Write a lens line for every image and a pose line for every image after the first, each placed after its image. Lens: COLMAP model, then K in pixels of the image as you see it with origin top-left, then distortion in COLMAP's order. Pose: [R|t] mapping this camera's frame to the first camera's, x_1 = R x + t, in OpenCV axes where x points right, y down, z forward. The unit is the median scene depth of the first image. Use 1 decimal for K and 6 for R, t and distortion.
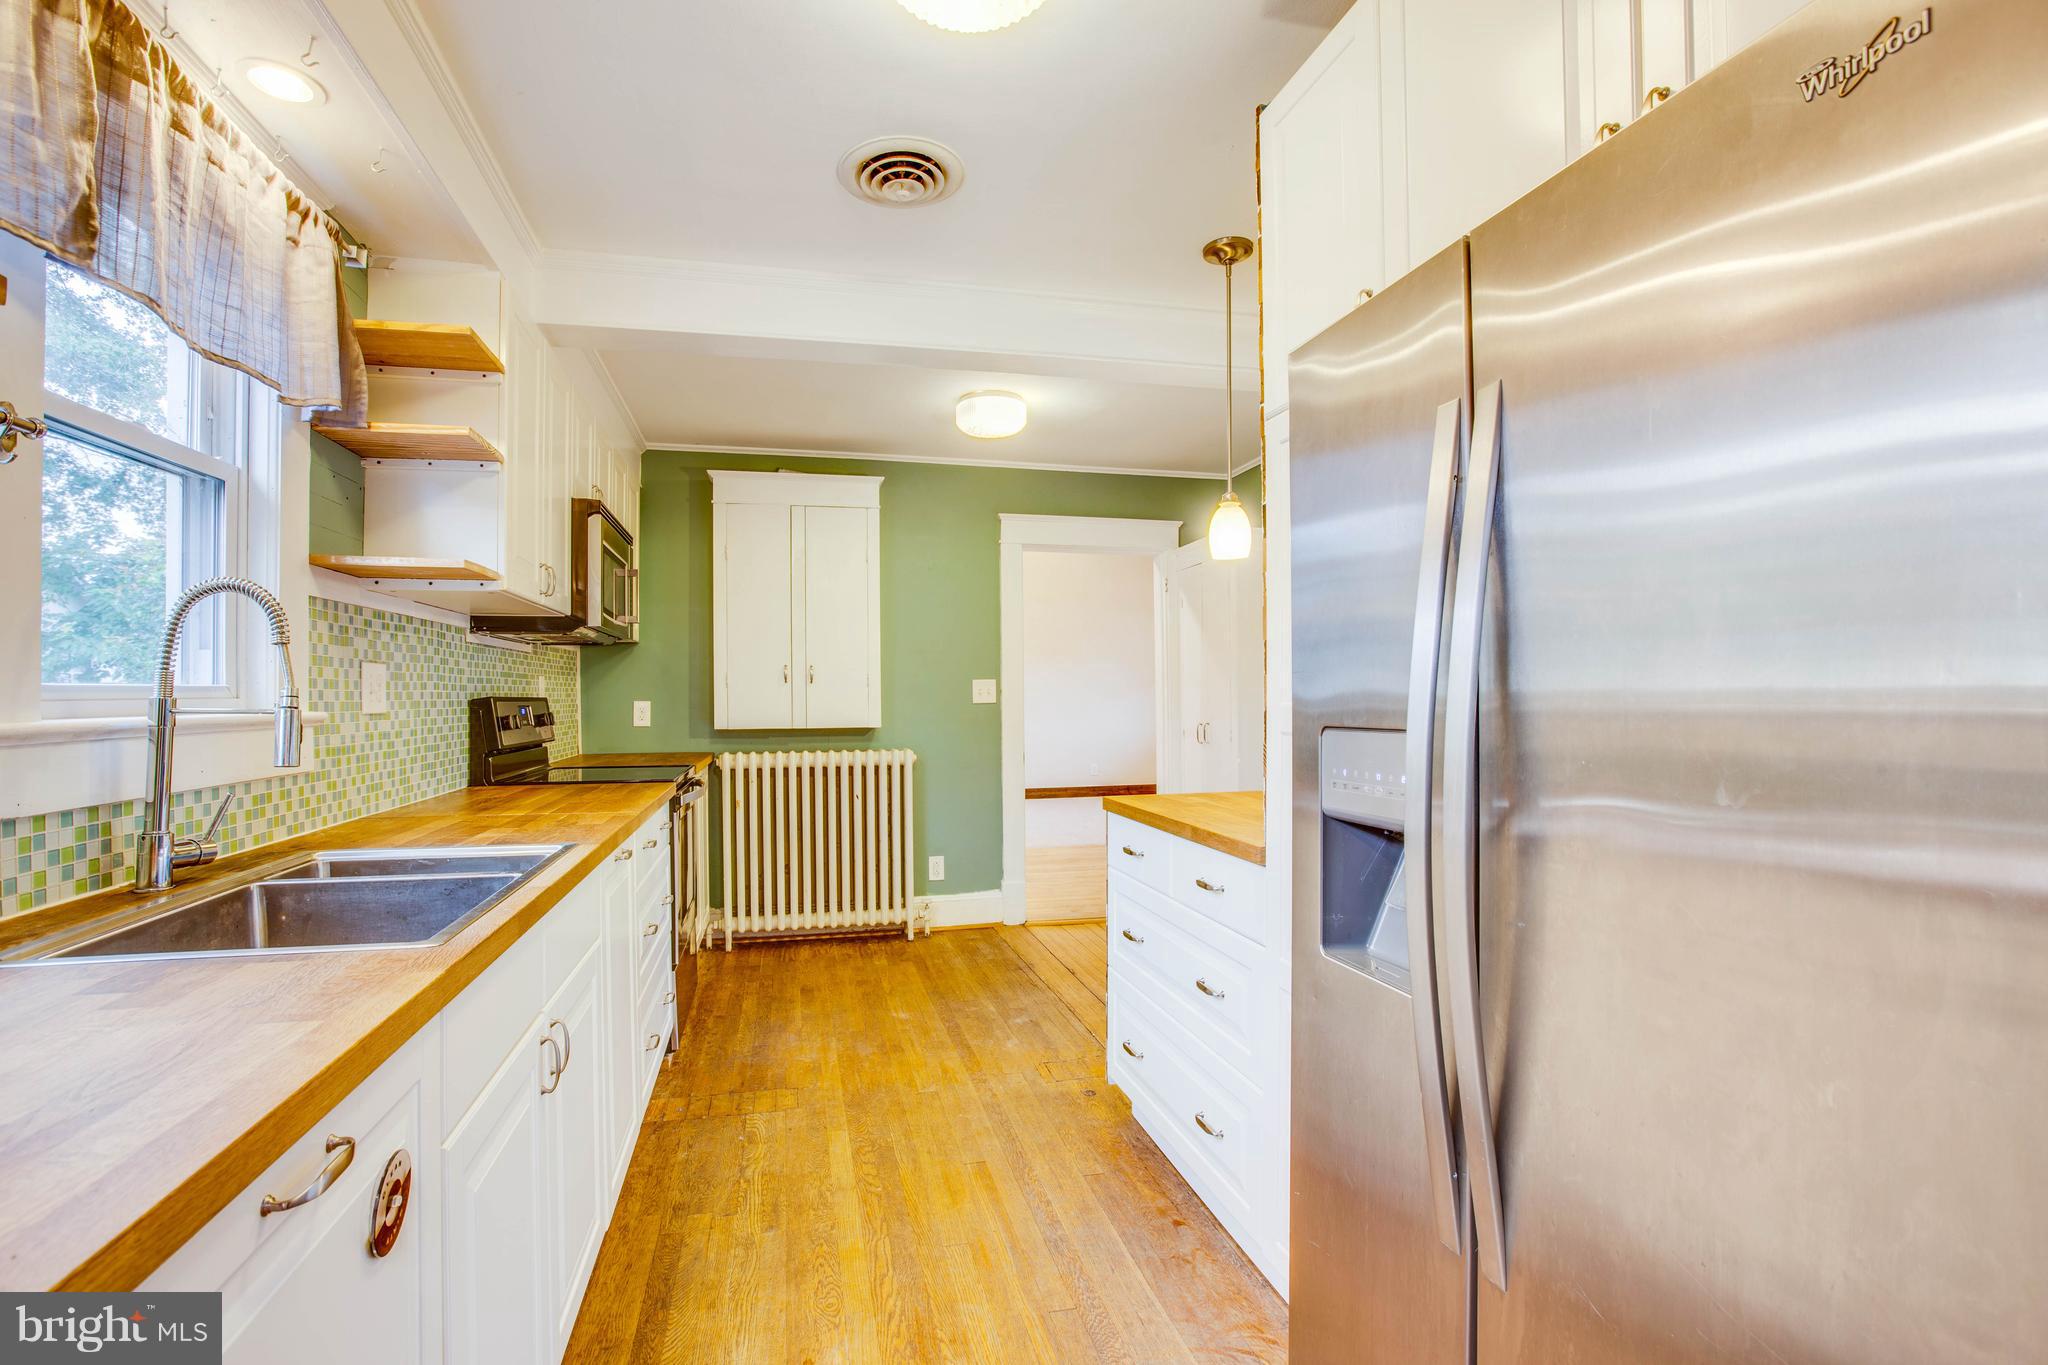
lens RADIAL K [[941.8, 0, 1023.0], [0, 941.8, 693.6], [0, 0, 1]] dist [-0.045122, 0.001755]
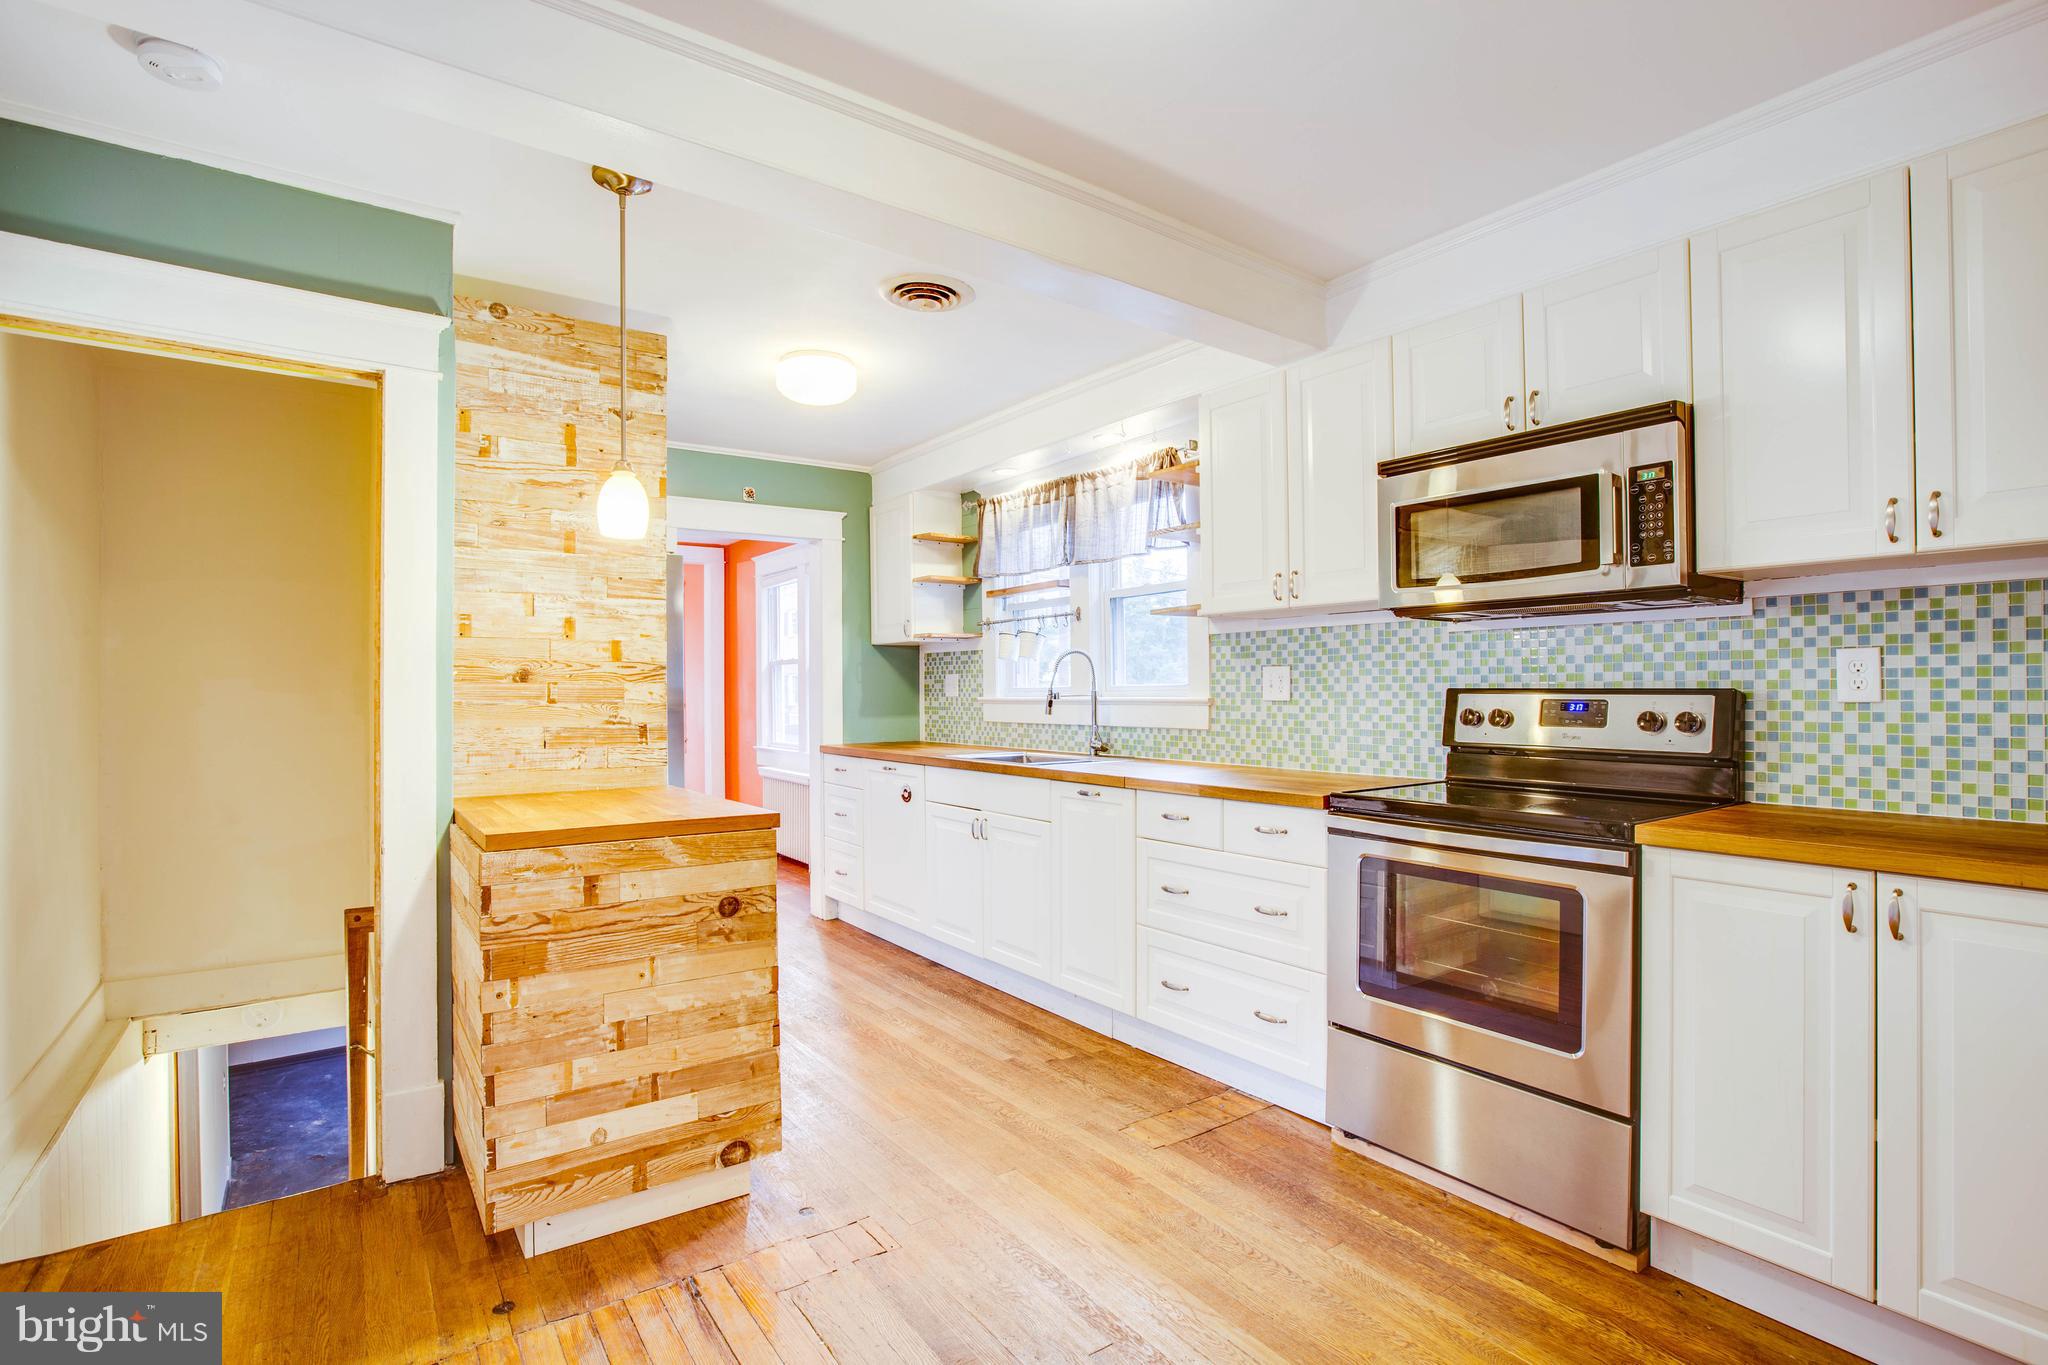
lens RADIAL K [[989.8, 0, 1030.5], [0, 989.8, 687.1], [0, 0, 1]] dist [-0.000431, -0.000079]
pose [[-0.928246, 0.000736, -0.371965, 0.273650], [0.004876, 0.999936, -0.010191, 0.015596], [0.371934, -0.011274, -0.928191, 2.481381]]
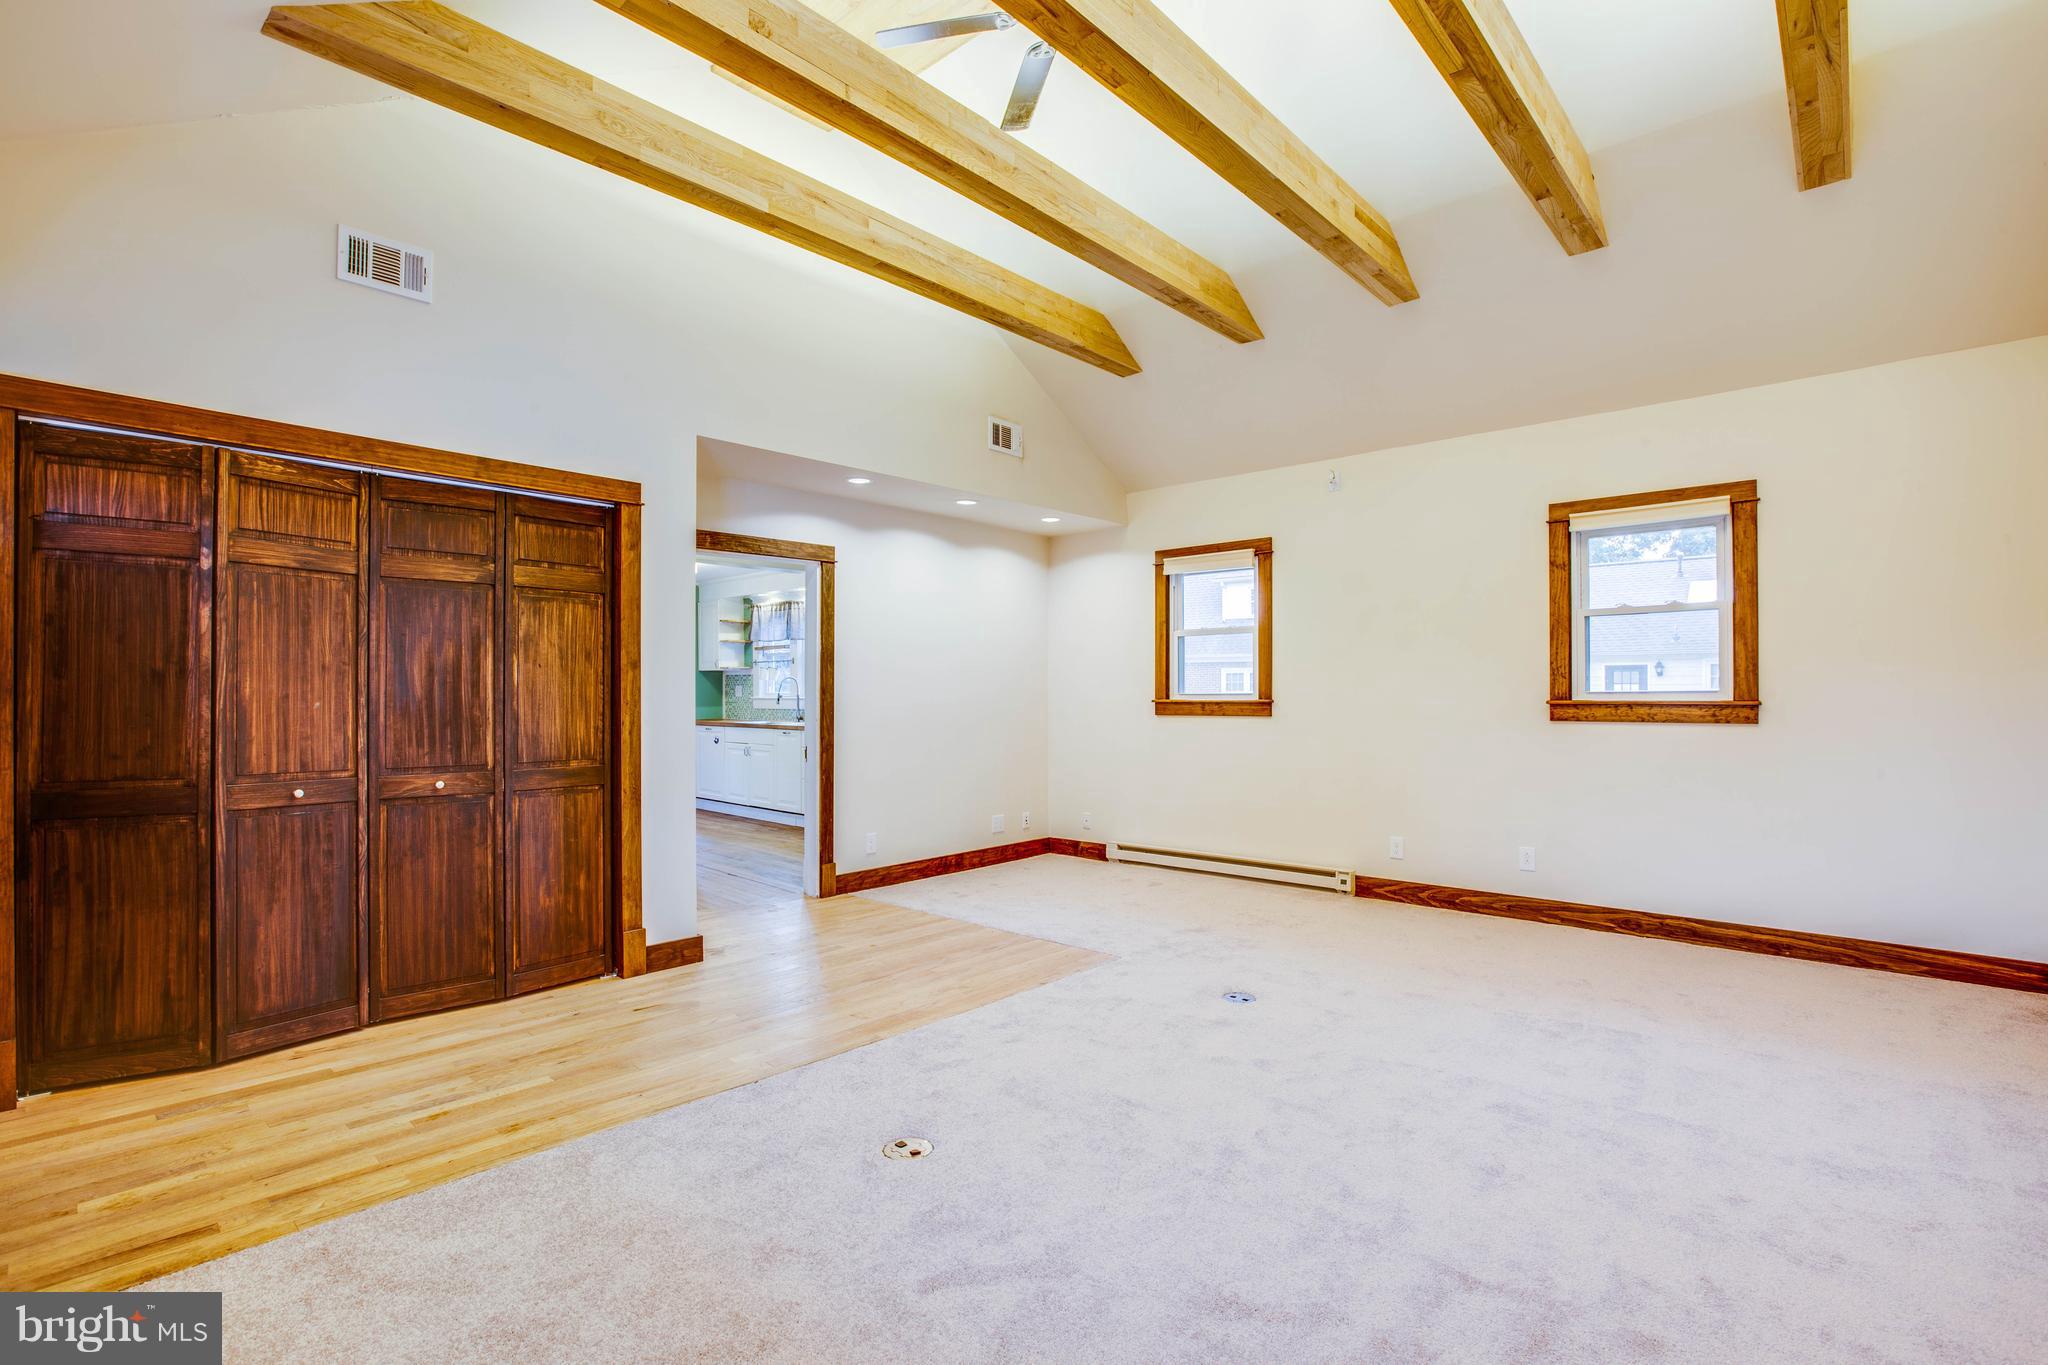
lens RADIAL K [[941.8, 0, 1011.0], [0, 941.8, 678.7], [0, 0, 1]] dist [-0.045122, 0.001755]
pose [[-0.846088, 0.002502, -0.533038, 0.988246], [0.010319, 0.999878, -0.011686, -0.009823], [0.532944, -0.015388, -0.846011, 5.184436]]
